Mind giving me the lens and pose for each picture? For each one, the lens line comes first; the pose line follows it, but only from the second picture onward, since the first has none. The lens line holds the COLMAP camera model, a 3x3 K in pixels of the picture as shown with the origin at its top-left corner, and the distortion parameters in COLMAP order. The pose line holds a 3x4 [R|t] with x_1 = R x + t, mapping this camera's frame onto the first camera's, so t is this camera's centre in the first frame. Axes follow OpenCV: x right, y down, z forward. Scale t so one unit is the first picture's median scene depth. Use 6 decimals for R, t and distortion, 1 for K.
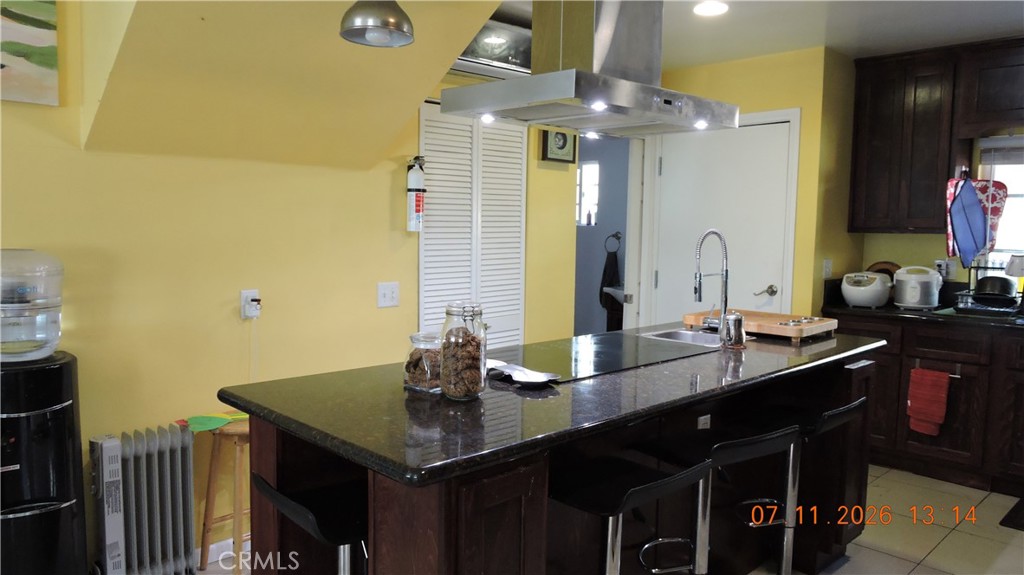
lens RADIAL K [[726.1, 0, 511.8], [0, 726.1, 288.5], [0, 0, 1]] dist [-0.002425, -0.009354]
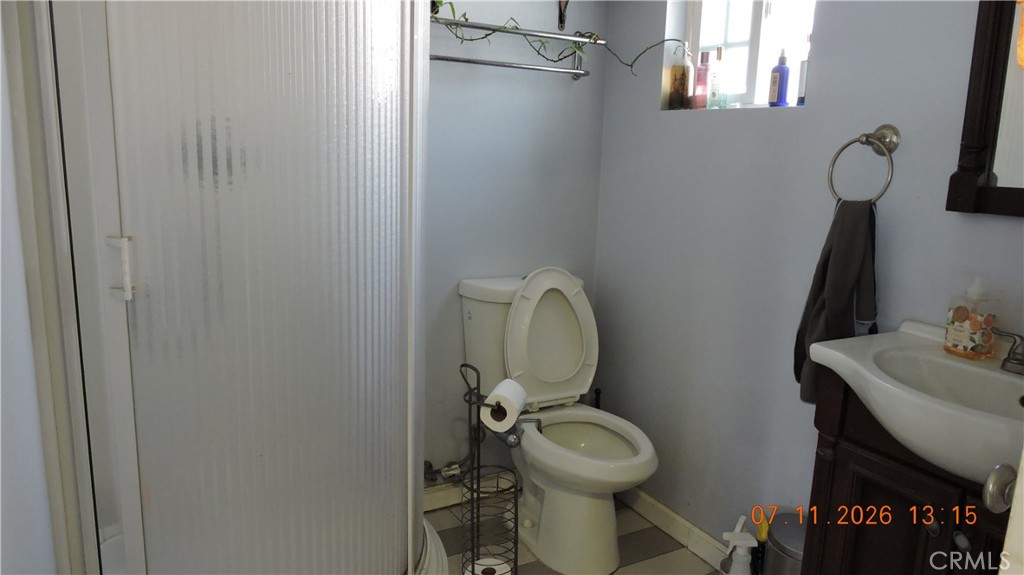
lens RADIAL K [[726.1, 0, 514.8], [0, 726.1, 287.2], [0, 0, 1]] dist [-0.002425, -0.009354]
pose [[0.967362, 0.071917, -0.242981, 0.080842], [-0.045409, 0.992558, 0.112993, -0.041869], [0.249298, -0.098272, 0.963428, 0.685397]]
